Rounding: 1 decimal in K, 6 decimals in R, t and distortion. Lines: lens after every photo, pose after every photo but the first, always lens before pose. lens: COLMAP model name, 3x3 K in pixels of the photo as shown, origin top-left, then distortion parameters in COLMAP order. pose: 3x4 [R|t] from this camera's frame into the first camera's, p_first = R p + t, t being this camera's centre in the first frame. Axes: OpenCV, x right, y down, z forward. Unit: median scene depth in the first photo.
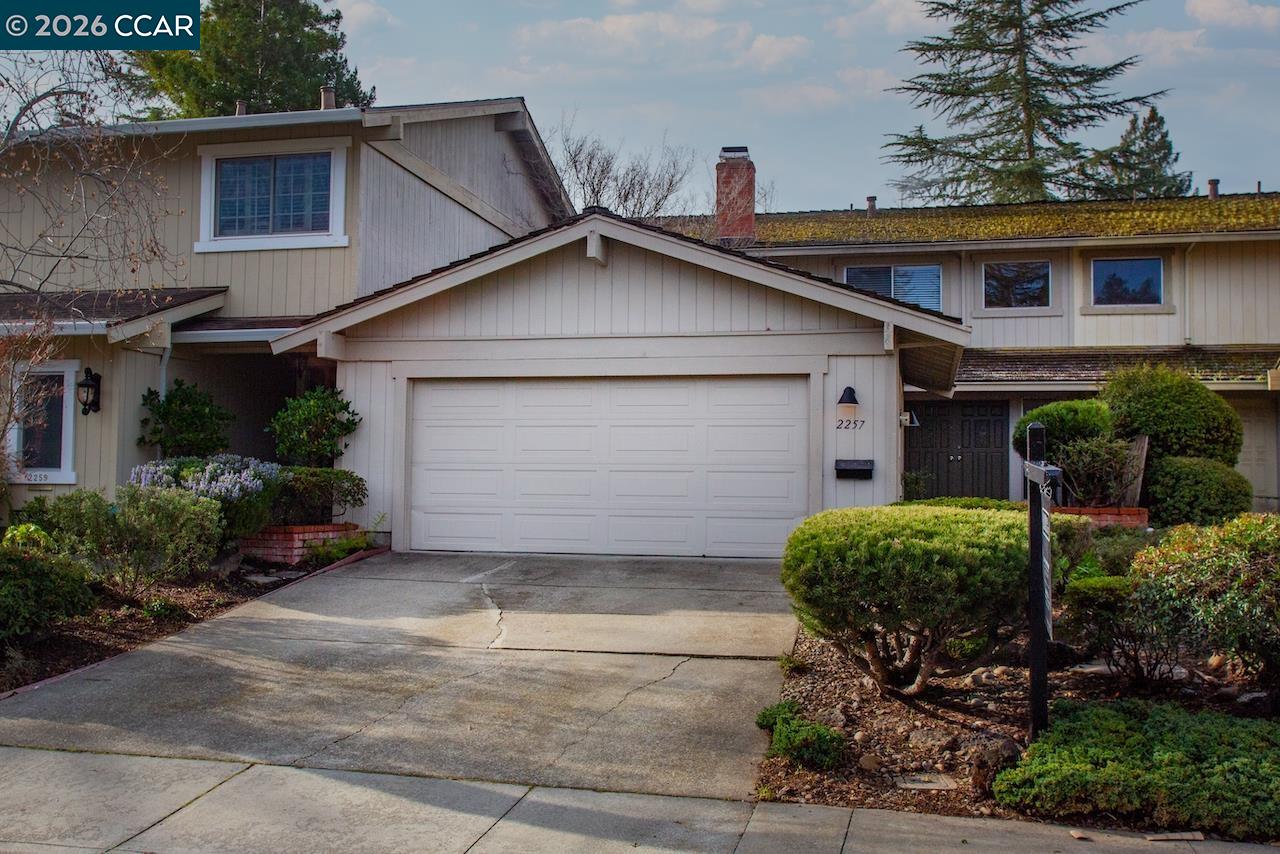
lens RADIAL K [[1229.6, 0, 639.5], [0, 1229.6, 427.5], [0, 0, 1]] dist [-0.014047, 0.000000]
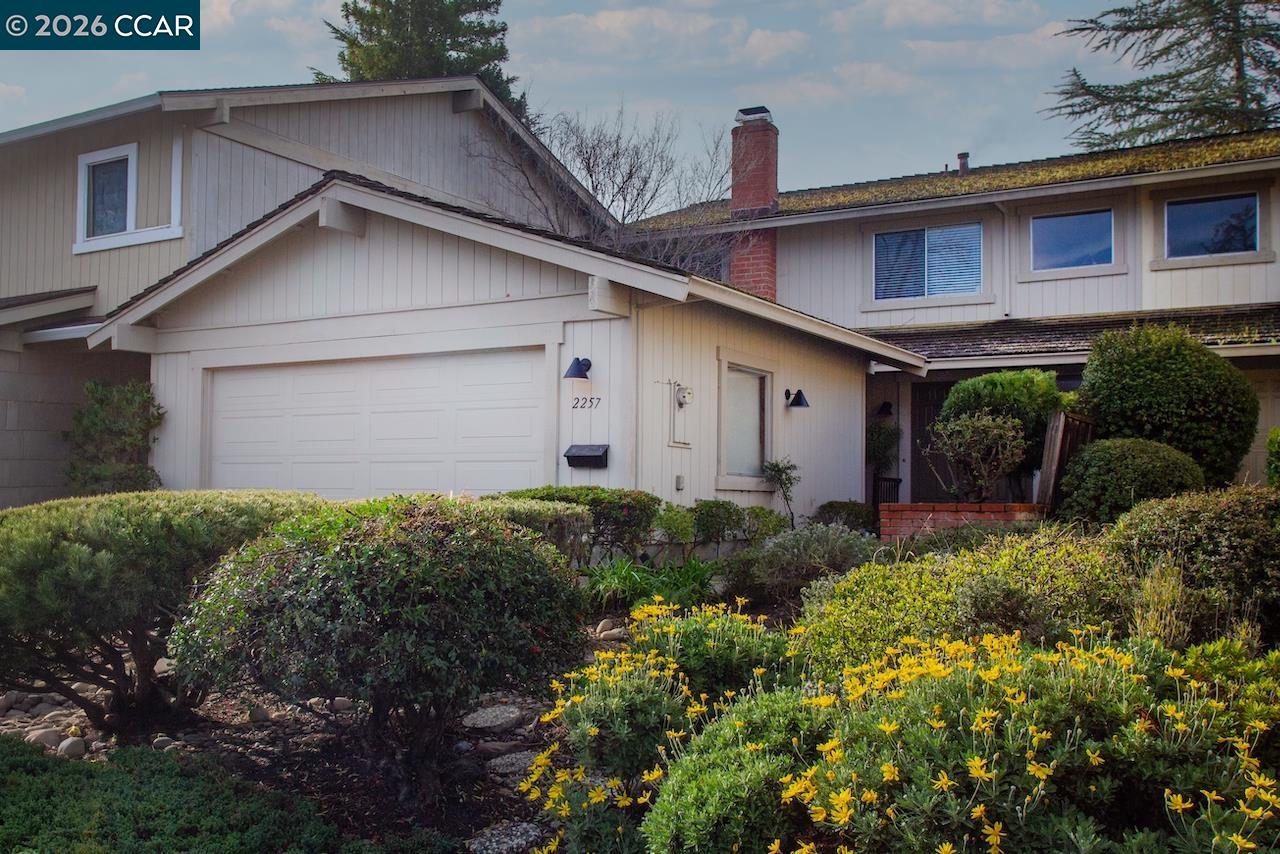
lens RADIAL K [[1189.2, 0, 636.5], [0, 1189.2, 483.3], [0, 0, 1]] dist [-0.009077, 0.000000]
pose [[0.949359, -0.004461, -0.314161, 0.367922], [0.016736, 0.999198, 0.036384, 0.018808], [0.313746, -0.039799, 0.948672, 0.185436]]
